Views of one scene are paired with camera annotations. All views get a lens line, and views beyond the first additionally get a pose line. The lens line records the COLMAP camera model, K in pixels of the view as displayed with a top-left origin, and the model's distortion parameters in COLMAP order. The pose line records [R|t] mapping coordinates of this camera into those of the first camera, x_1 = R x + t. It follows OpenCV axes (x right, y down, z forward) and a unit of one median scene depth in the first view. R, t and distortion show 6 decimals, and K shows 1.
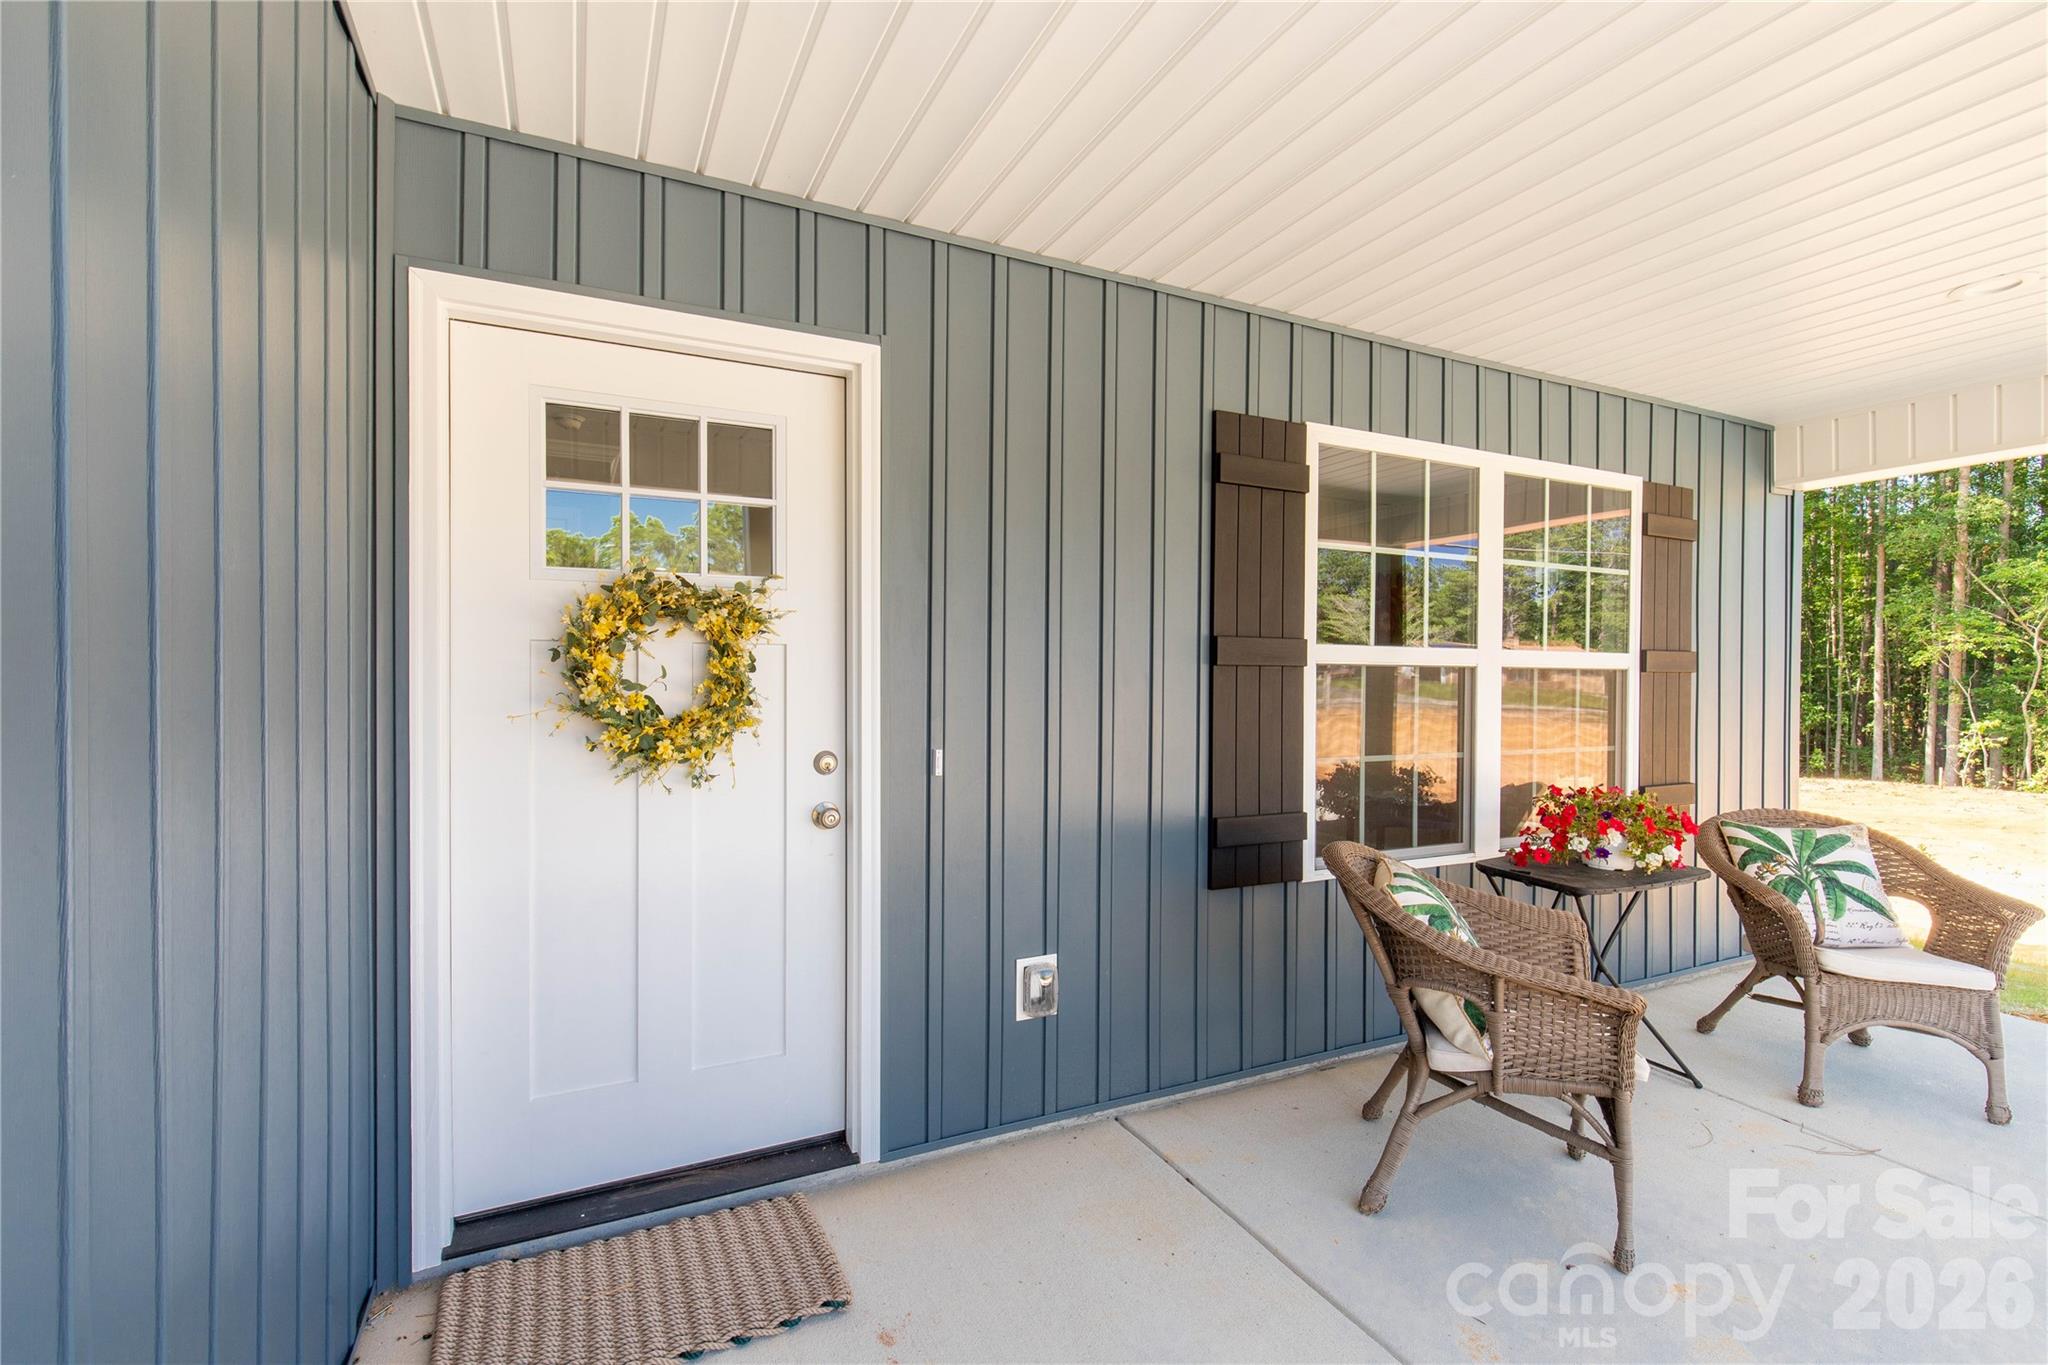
lens RADIAL K [[939.9, 0, 1052.1], [0, 939.9, 692.2], [0, 0, 1]] dist [0.004900, 0.000678]
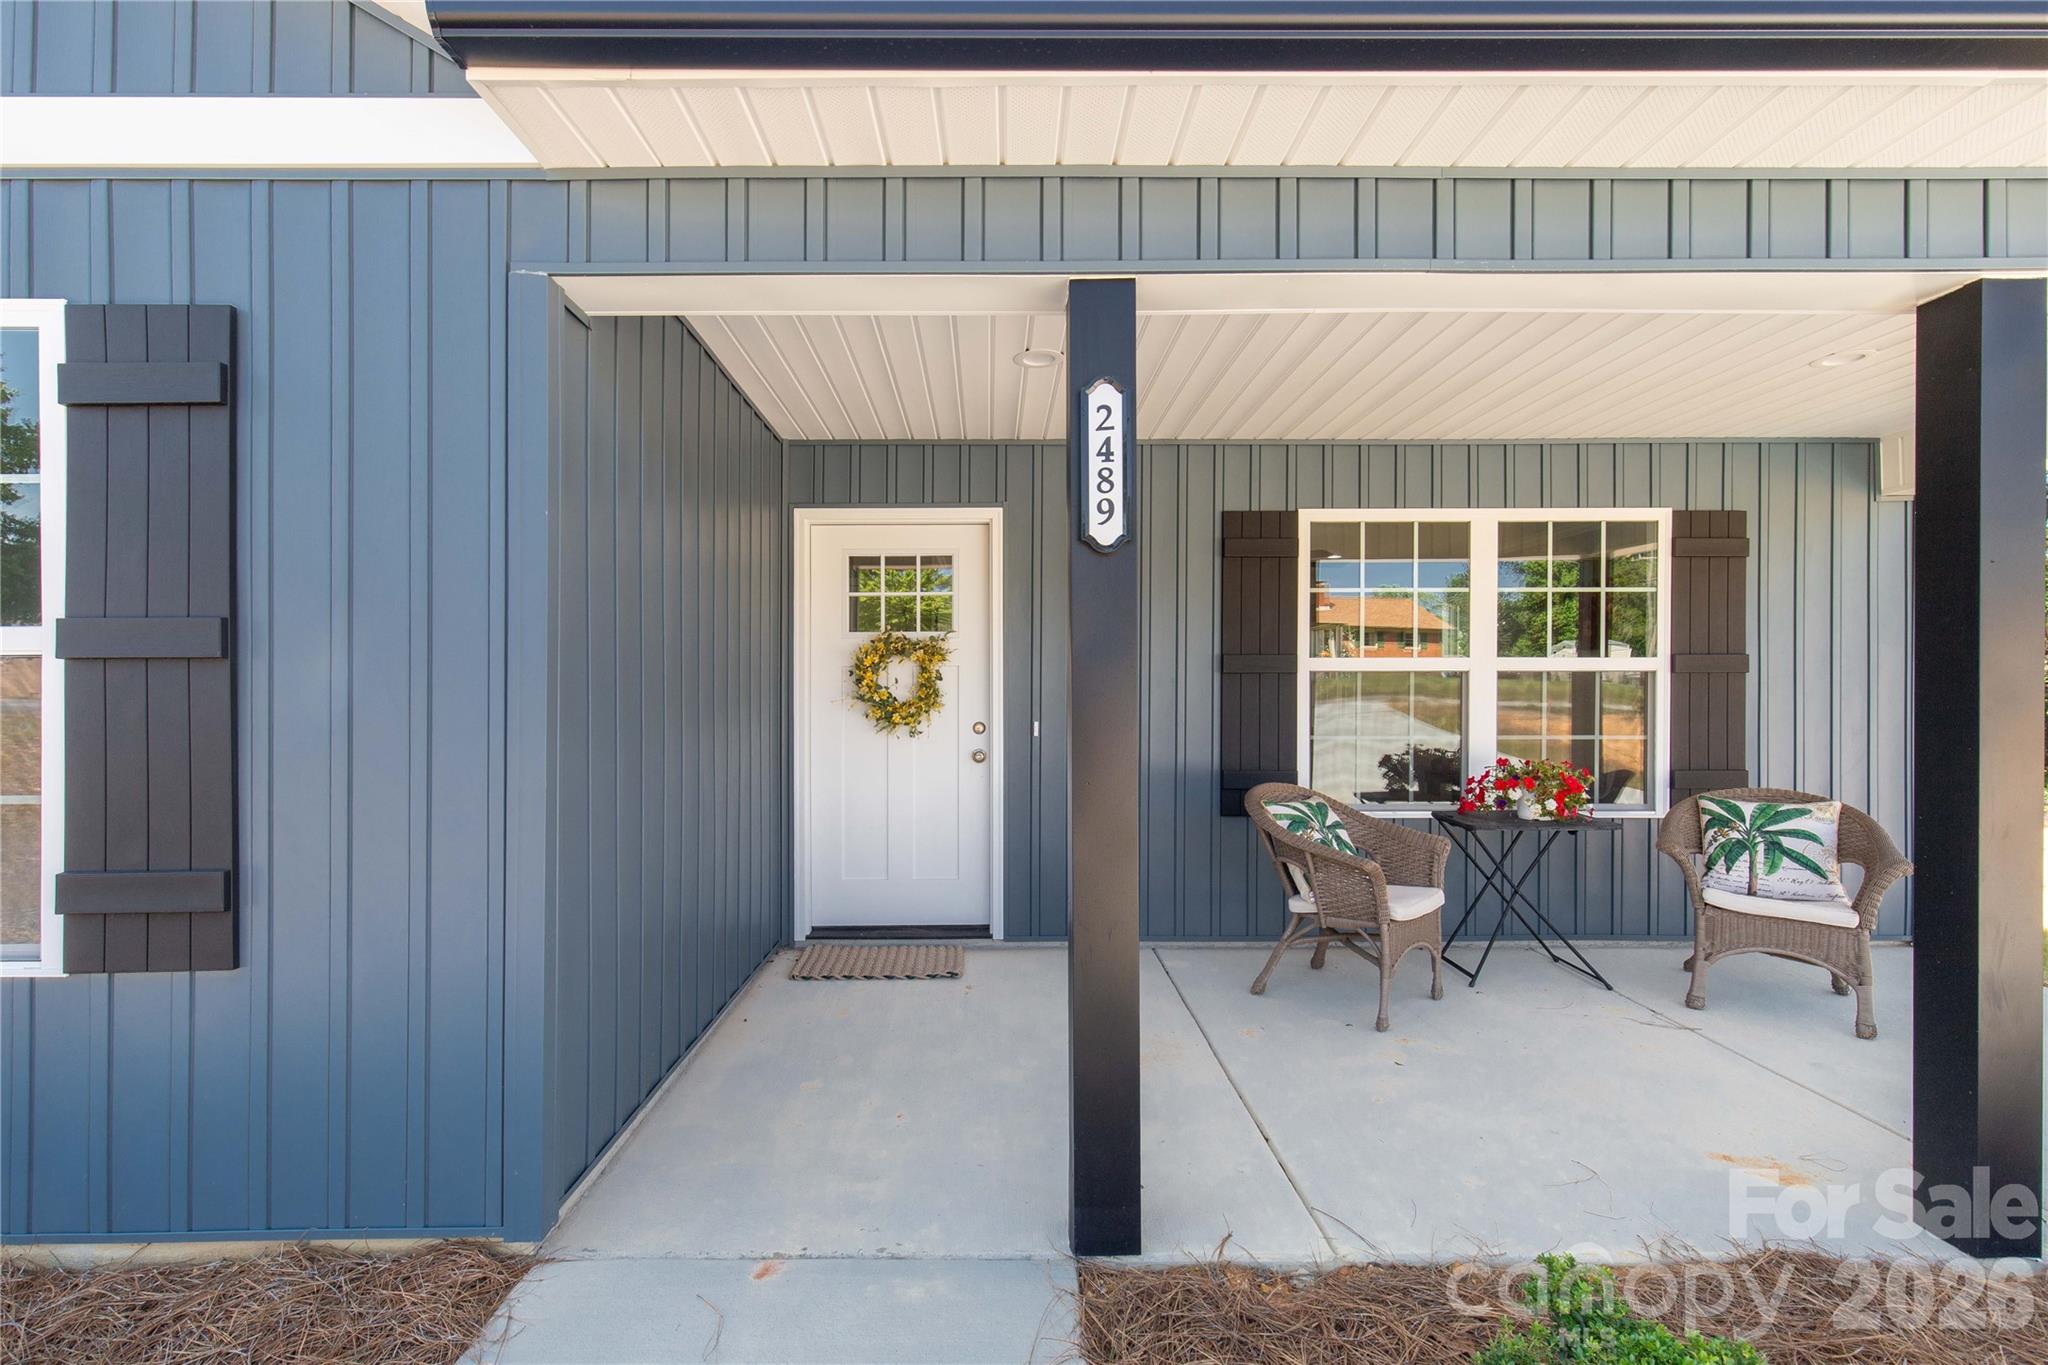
lens RADIAL K [[939.9, 0, 1013.3], [0, 939.9, 689.5], [0, 0, 1]] dist [0.004900, 0.000678]
pose [[0.905107, -0.008425, -0.425100, 0.632903], [0.001254, 0.999852, -0.017146, 0.030319], [0.425181, 0.014986, 0.904984, -0.693589]]
